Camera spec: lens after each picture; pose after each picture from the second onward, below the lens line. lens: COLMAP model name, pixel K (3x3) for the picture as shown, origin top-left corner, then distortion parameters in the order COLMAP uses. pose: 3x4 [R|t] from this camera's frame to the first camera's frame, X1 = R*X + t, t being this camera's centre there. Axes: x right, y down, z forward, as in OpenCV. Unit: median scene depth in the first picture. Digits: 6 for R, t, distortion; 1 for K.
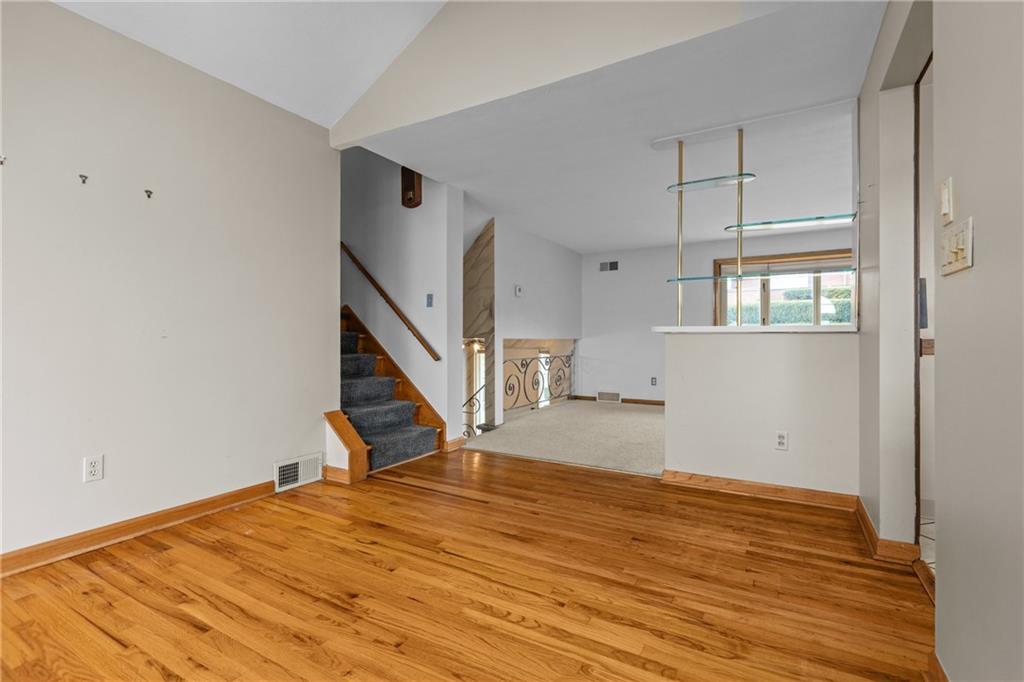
lens RADIAL K [[464.0, 0, 517.0], [0, 464.0, 339.4], [0, 0, 1]] dist [0.000246, -0.001545]
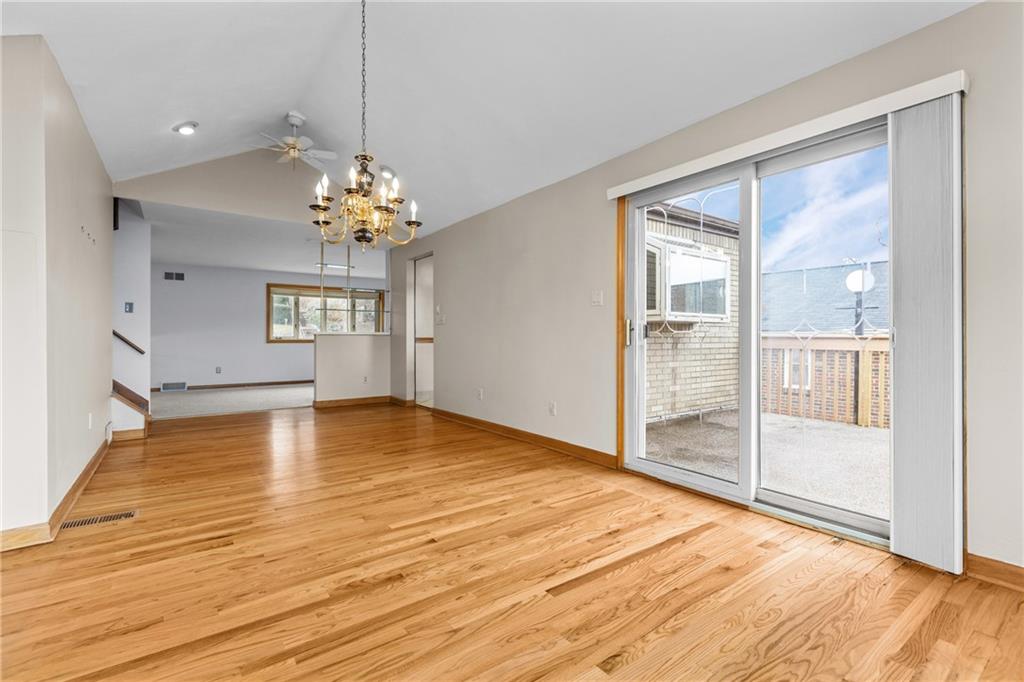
lens RADIAL K [[464.0, 0, 514.0], [0, 464.0, 339.3], [0, 0, 1]] dist [0.000246, -0.001545]
pose [[0.408368, -0.009519, 0.912768, -0.590048], [0.006326, 0.999951, 0.007598, 0.000201], [-0.912795, 0.002672, 0.408408, -0.306791]]
